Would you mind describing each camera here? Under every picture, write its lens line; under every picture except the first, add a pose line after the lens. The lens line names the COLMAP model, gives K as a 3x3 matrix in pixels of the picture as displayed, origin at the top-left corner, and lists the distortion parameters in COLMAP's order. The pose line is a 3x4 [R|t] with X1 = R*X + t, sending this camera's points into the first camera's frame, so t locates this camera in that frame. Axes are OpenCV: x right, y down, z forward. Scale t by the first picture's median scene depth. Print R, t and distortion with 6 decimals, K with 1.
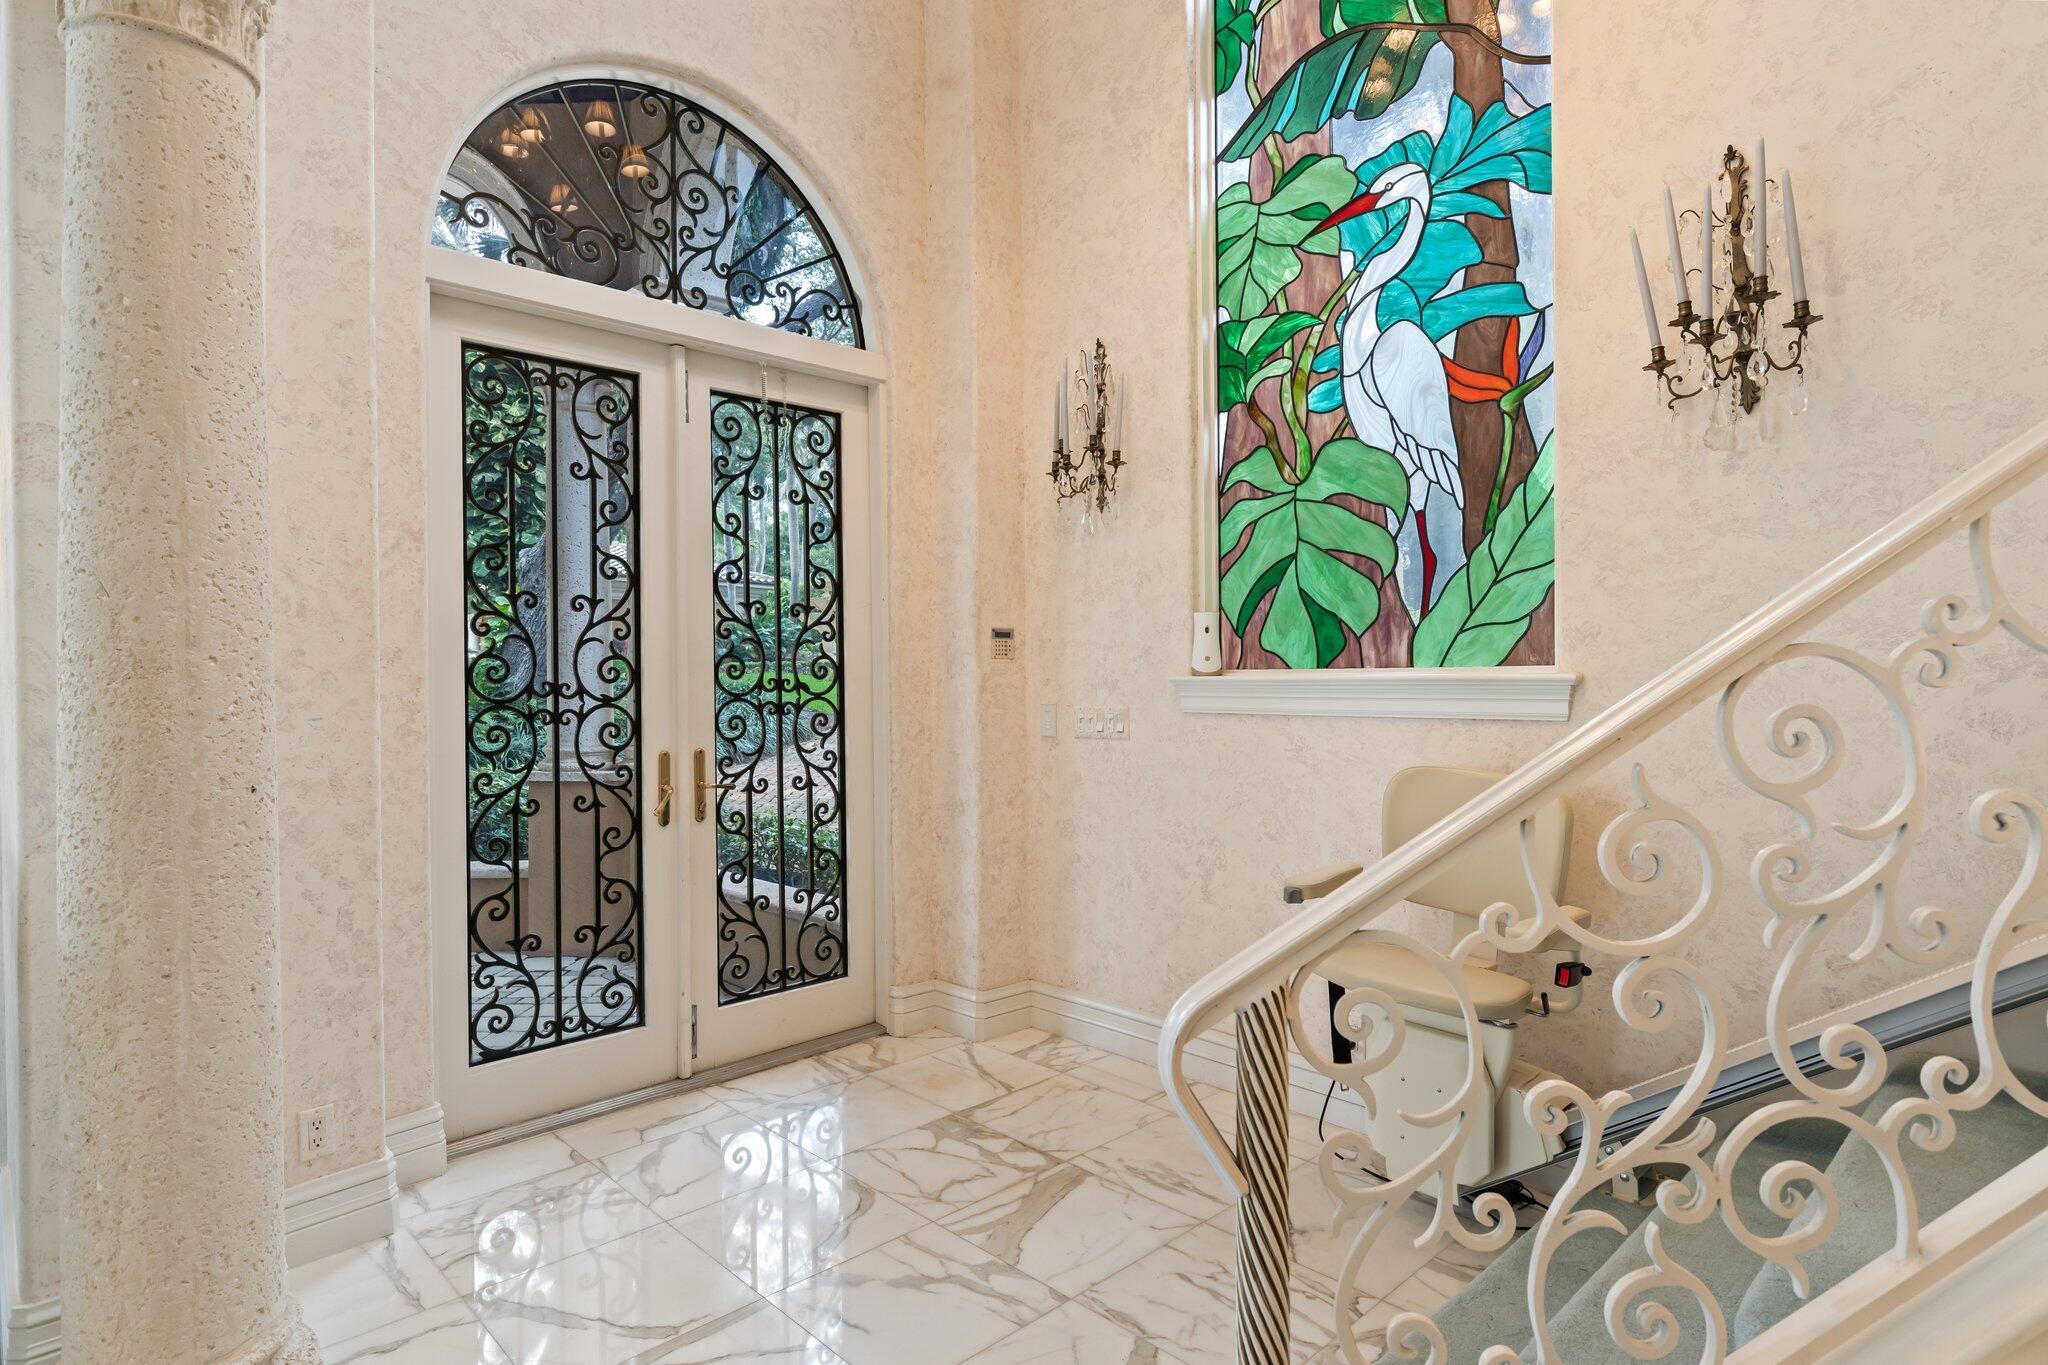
lens RADIAL K [[1107.6, 0, 1022.0], [0, 1107.6, 677.0], [0, 0, 1]] dist [0.003131, 0.000422]
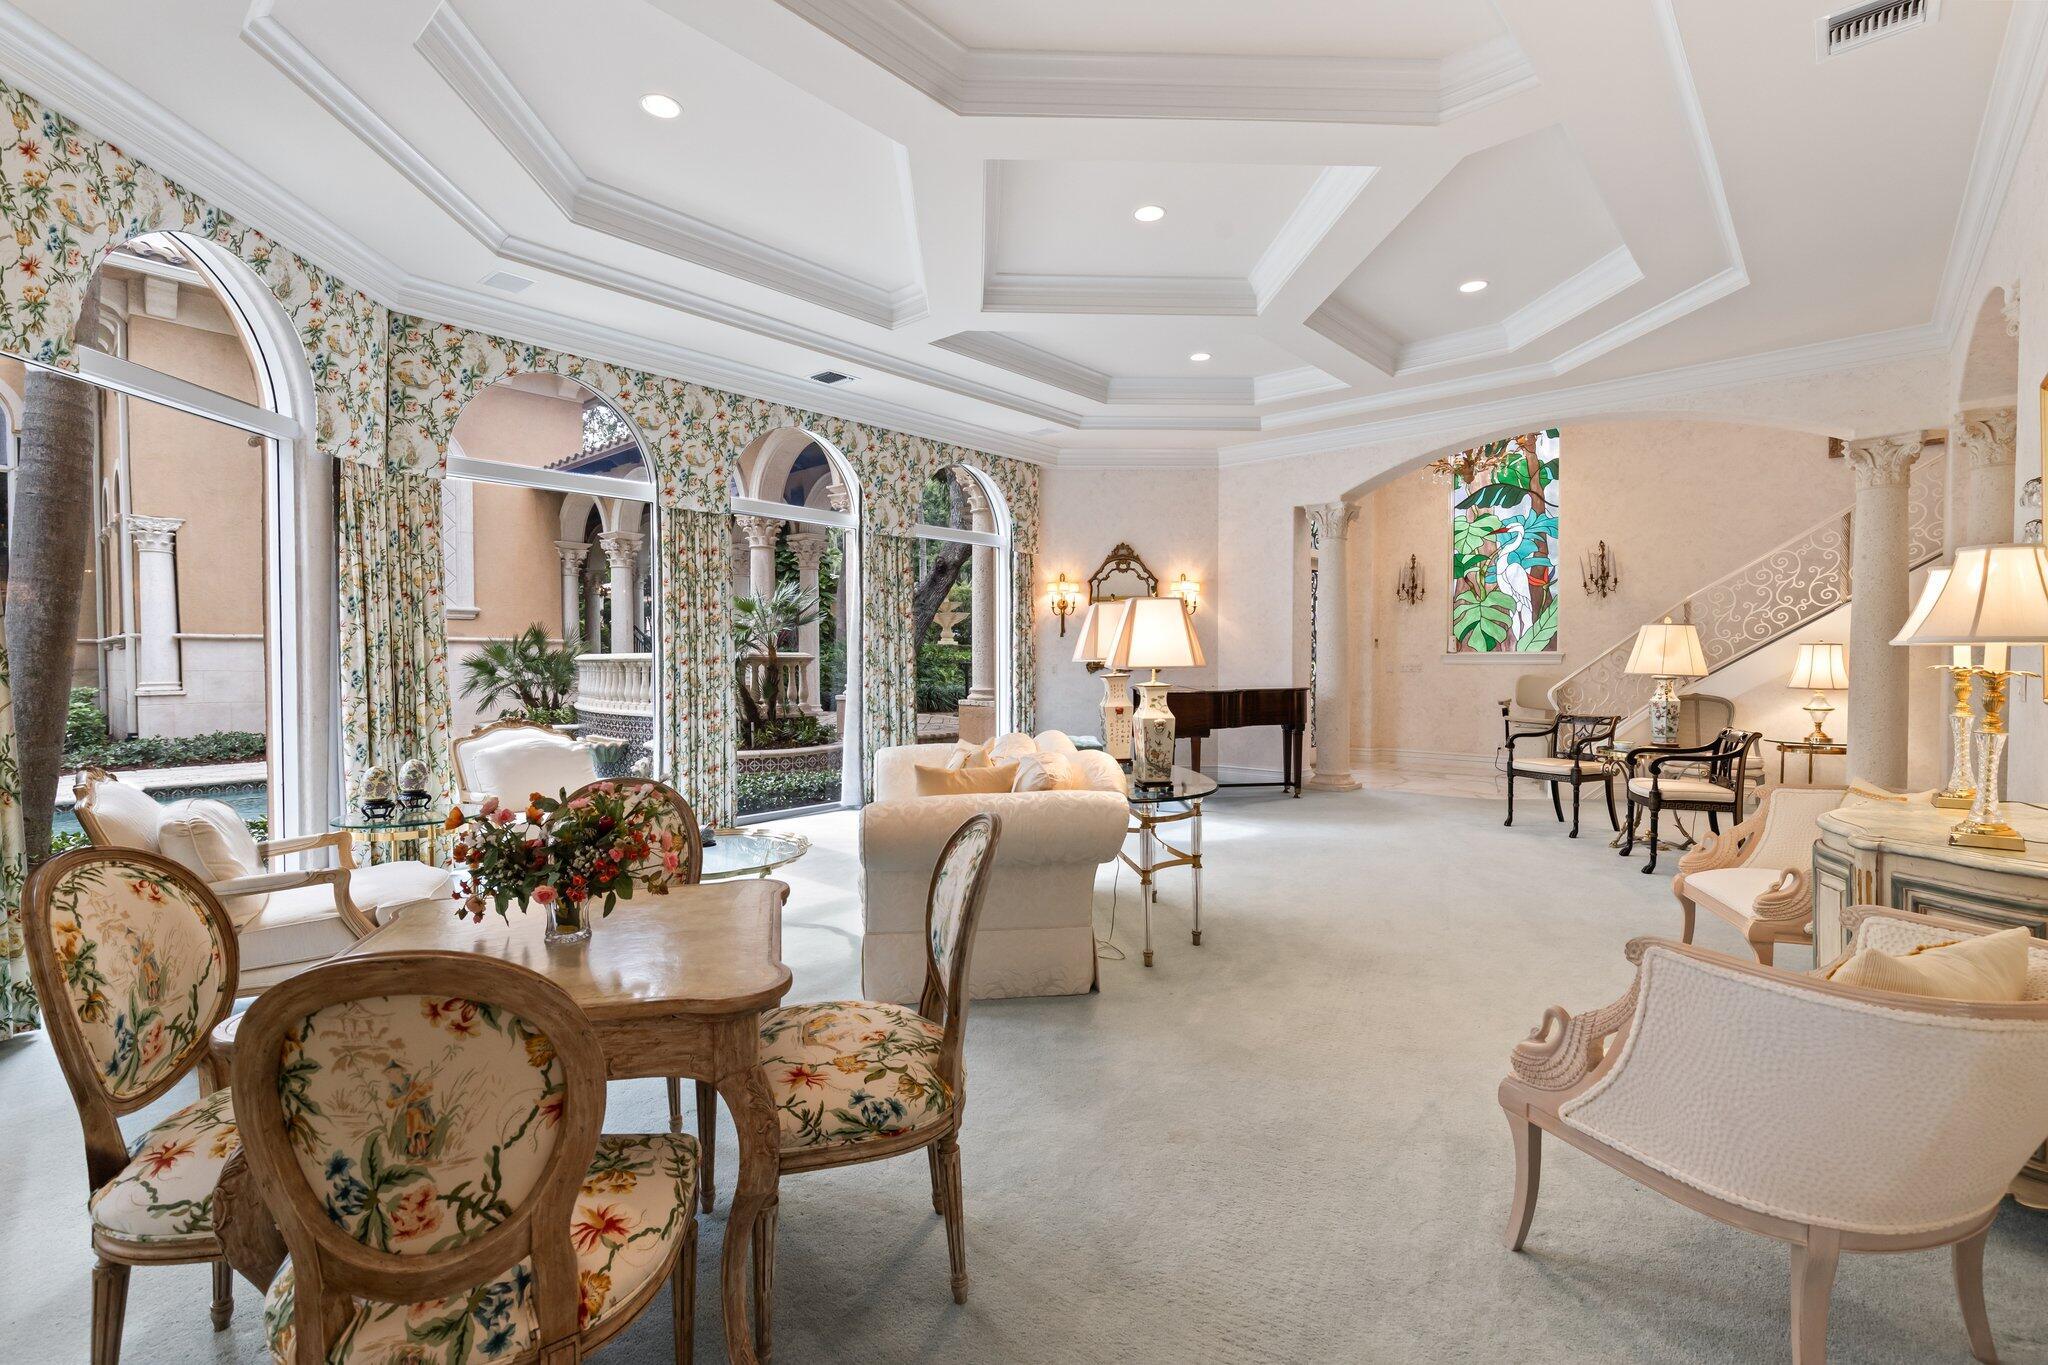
lens RADIAL K [[919.2, 0, 1020.9], [0, 919.2, 678.7], [0, 0, 1]] dist [-0.001931, -0.000365]
pose [[0.997847, 0.005610, 0.065345, -1.517959], [-0.006885, 0.999790, 0.019296, 0.034700], [-0.065223, -0.019705, 0.997676, -2.007939]]
